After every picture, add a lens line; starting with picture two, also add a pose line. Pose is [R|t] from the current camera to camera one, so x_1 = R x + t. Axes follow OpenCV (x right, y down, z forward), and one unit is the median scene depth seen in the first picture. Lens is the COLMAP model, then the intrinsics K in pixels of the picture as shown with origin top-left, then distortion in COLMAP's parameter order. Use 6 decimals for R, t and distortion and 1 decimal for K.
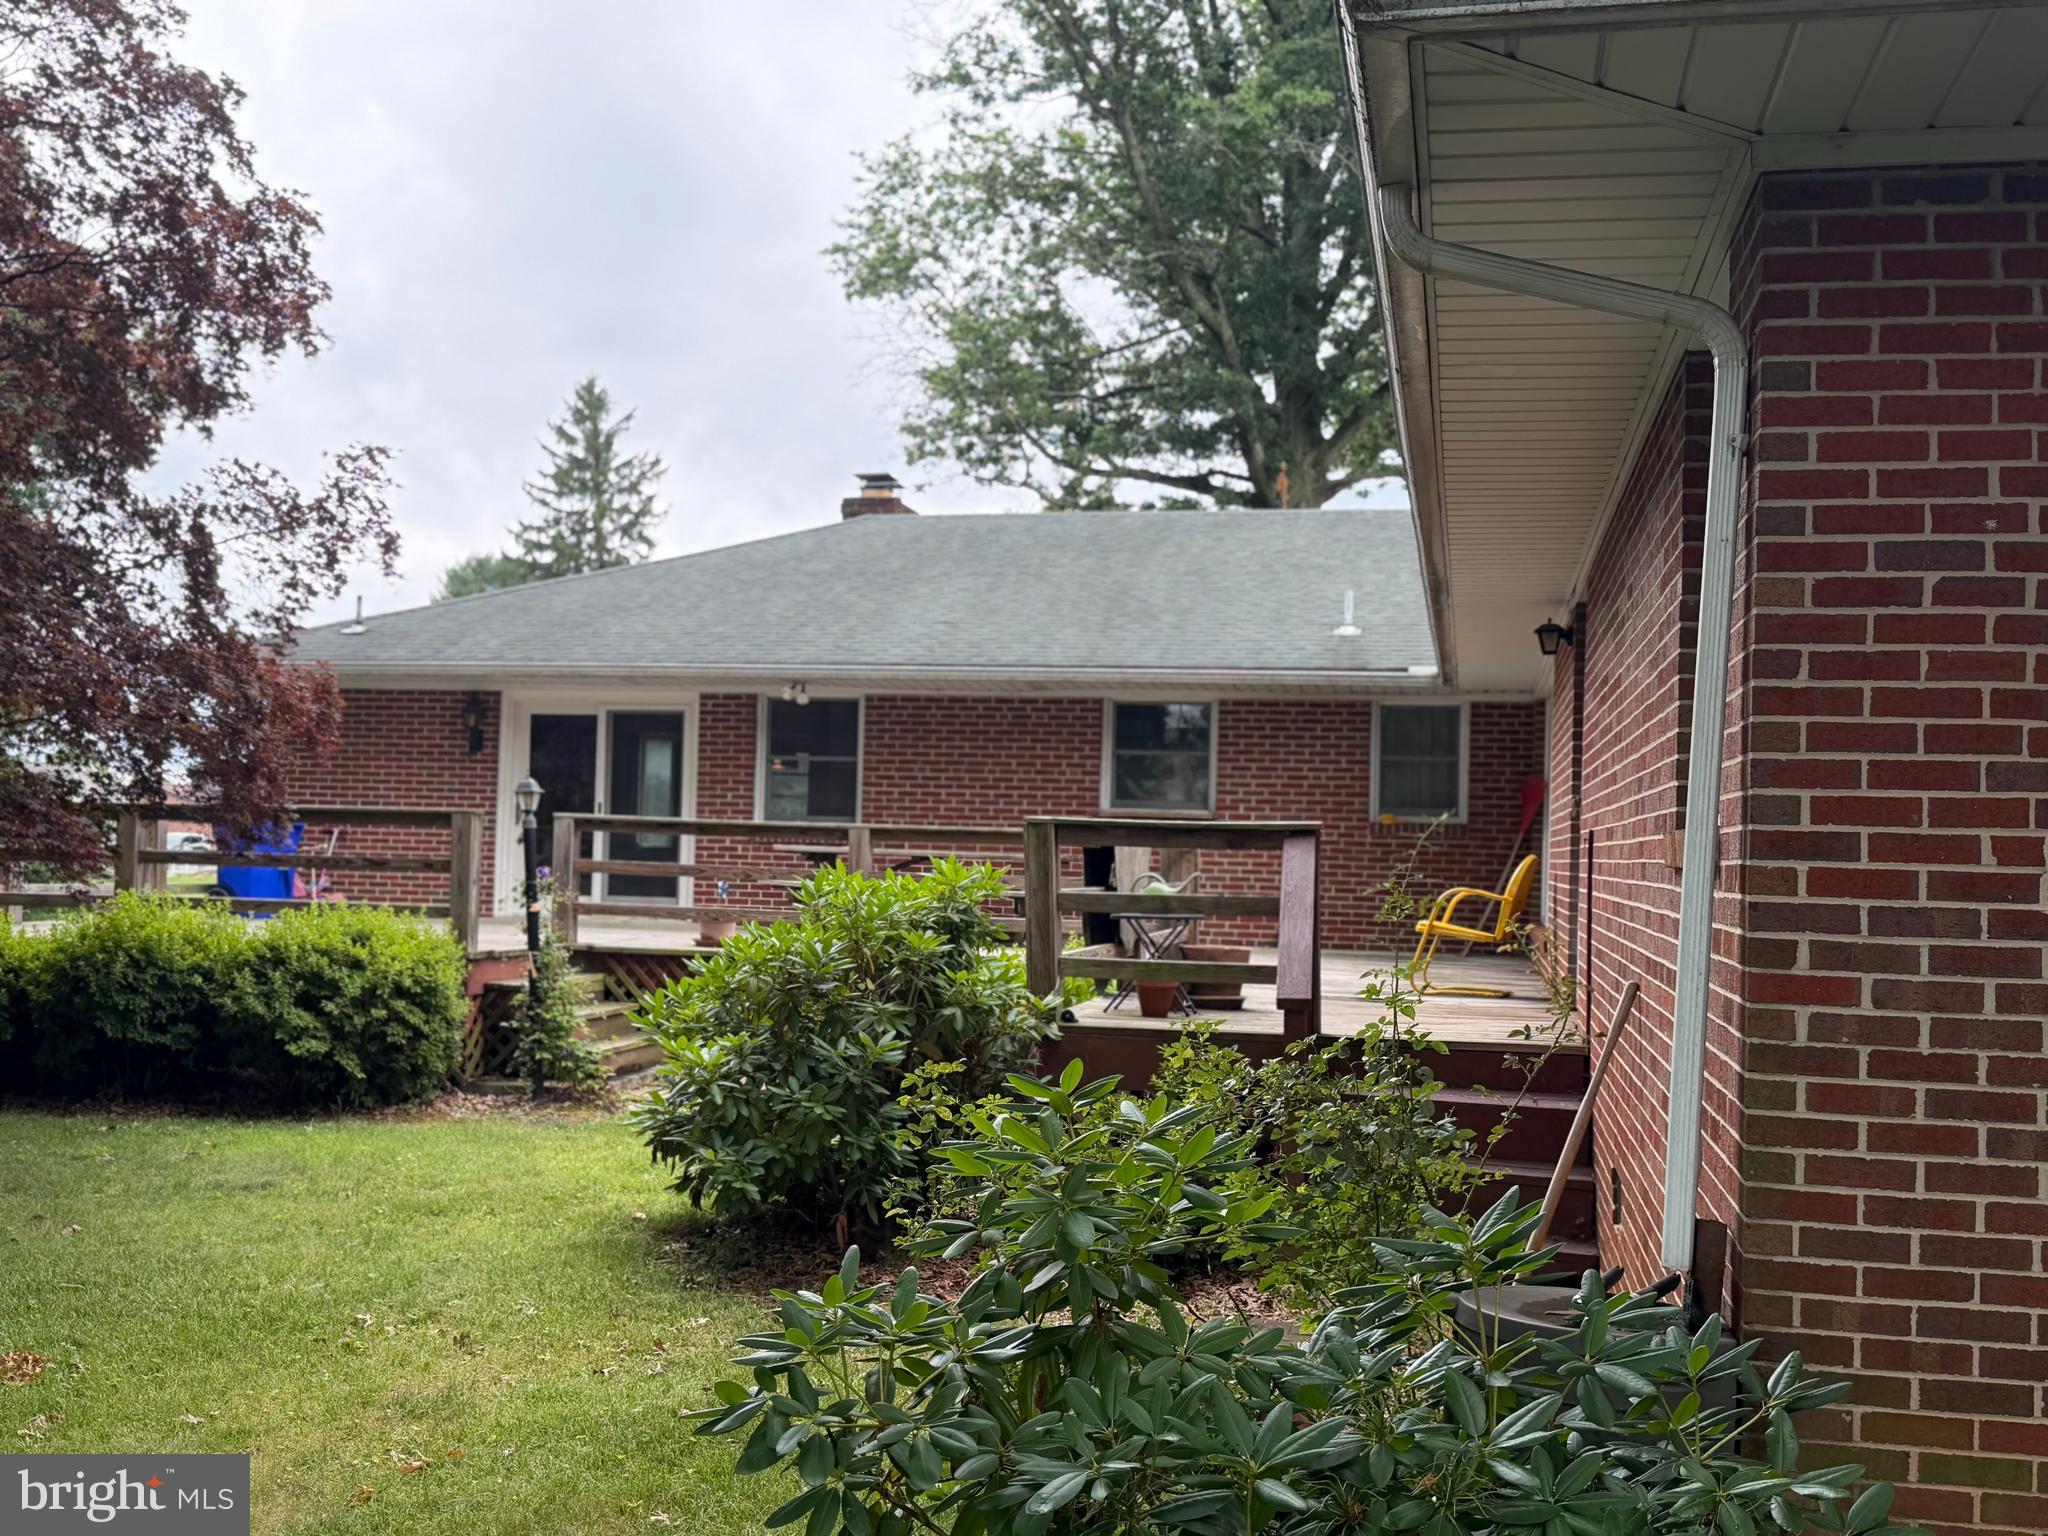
lens RADIAL K [[2107.6, 0, 1026.1], [0, 2107.6, 780.7], [0, 0, 1]] dist [0.031565, 0.000000]
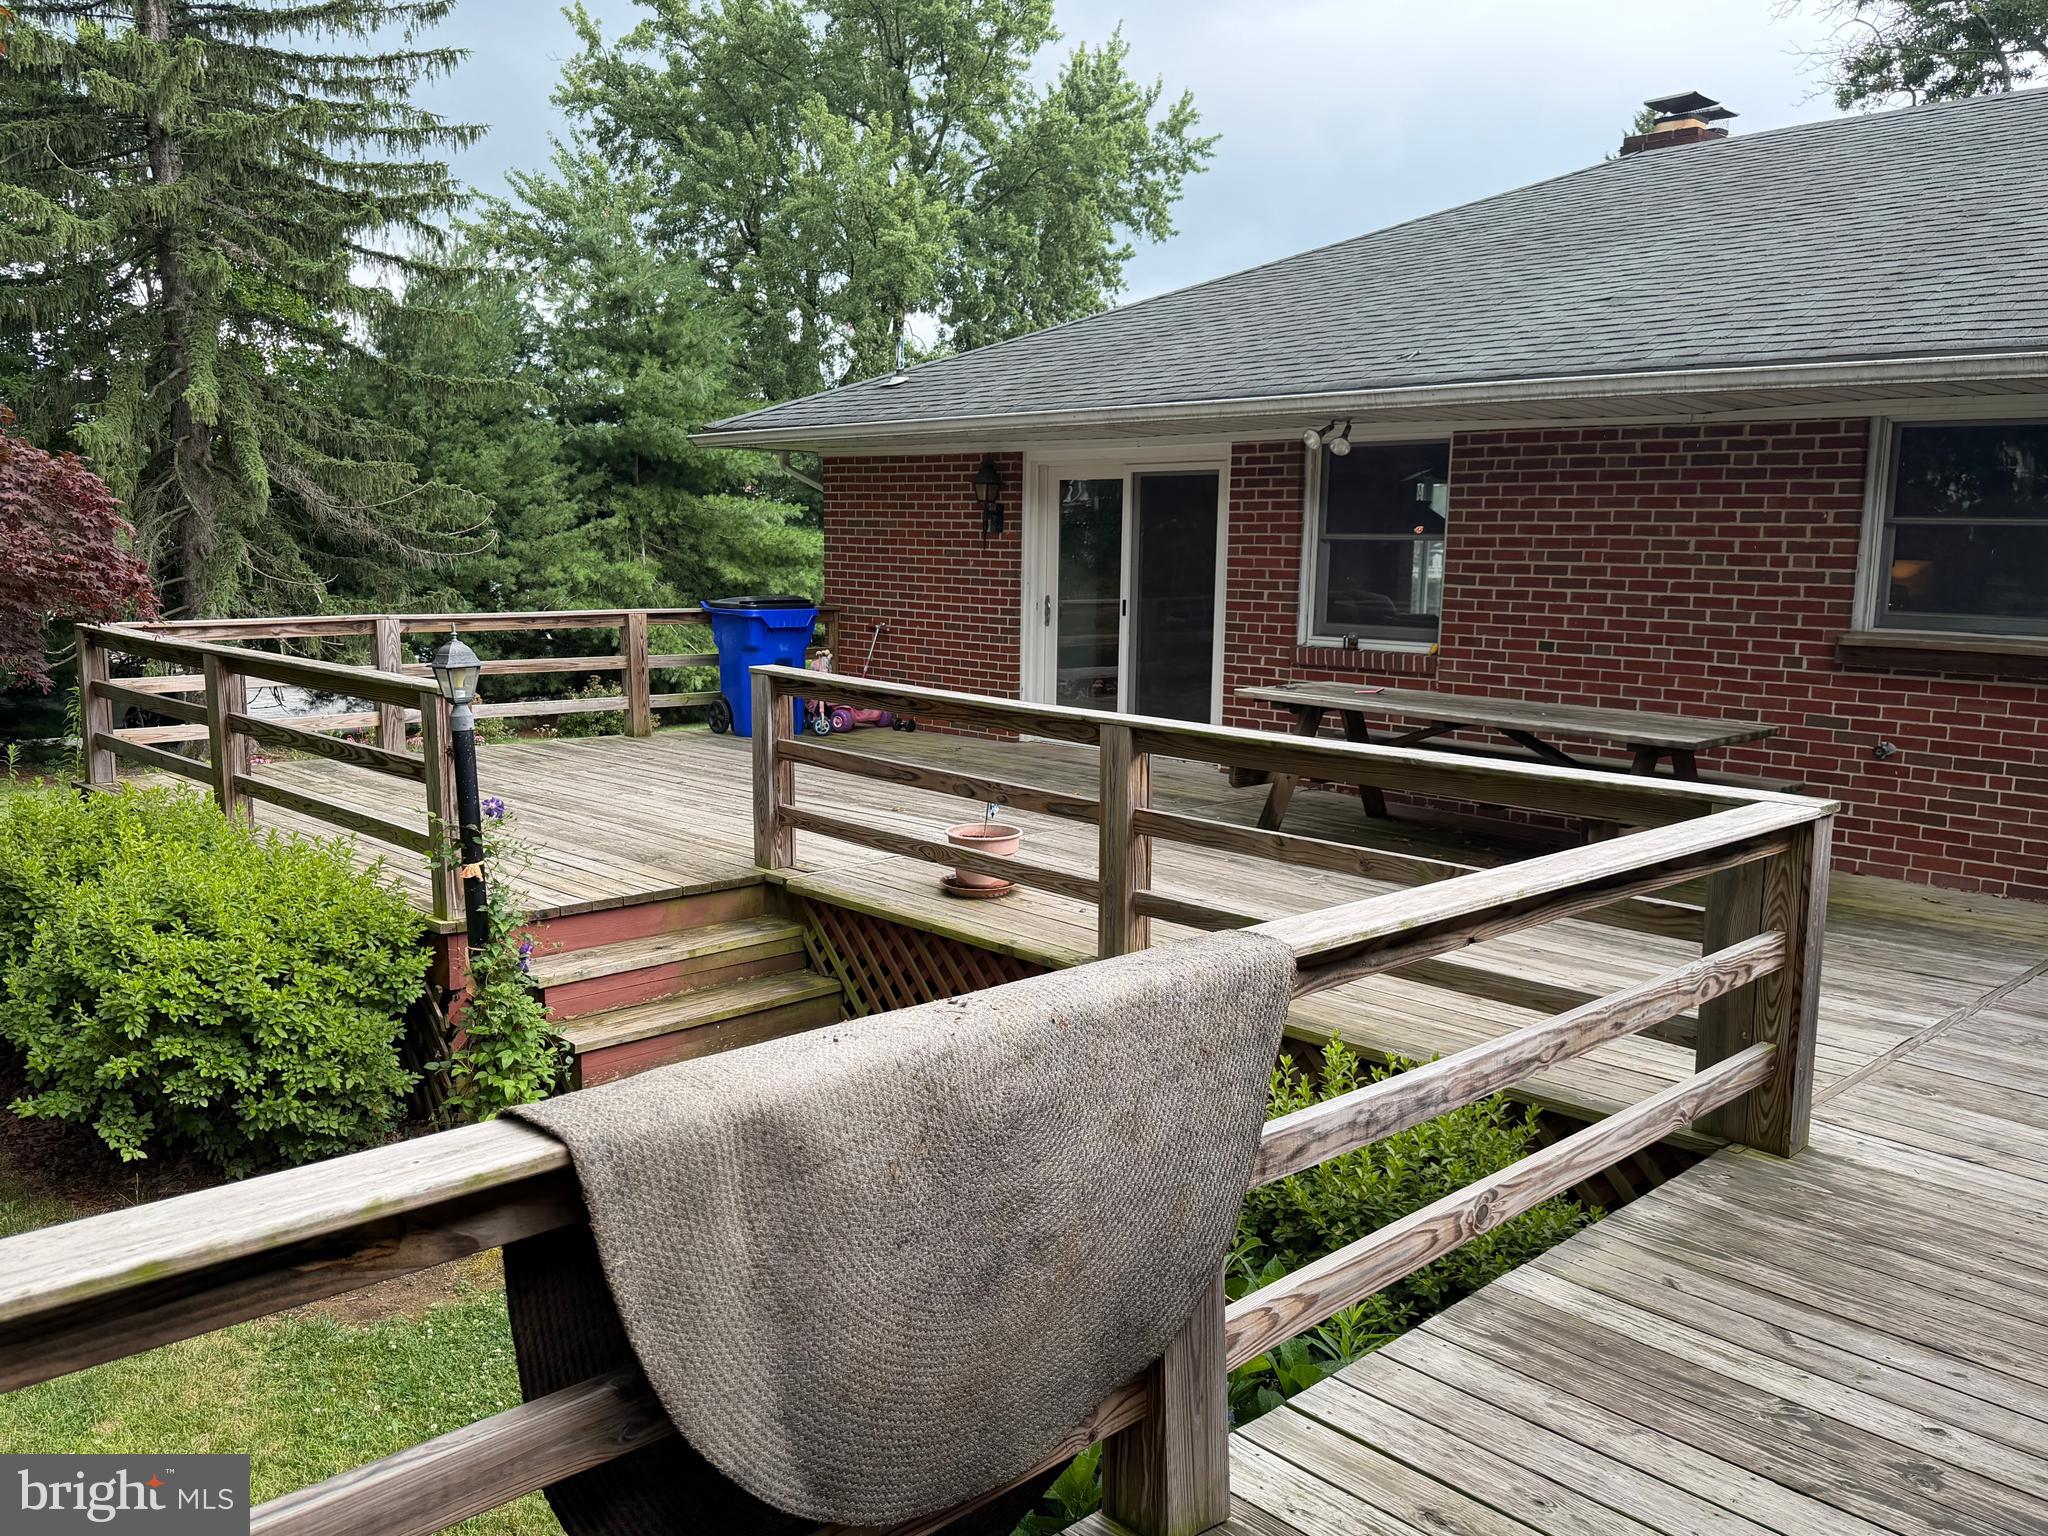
lens RADIAL K [[1624.7, 0, 1016.5], [0, 1624.7, 772.7], [0, 0, 1]] dist [0.007011, -0.028630]
pose [[0.809644, 0.068786, -0.582877, 0.130877], [0.033691, 0.986024, 0.163160, -0.030753], [0.585954, -0.151739, 0.796011, 0.659574]]
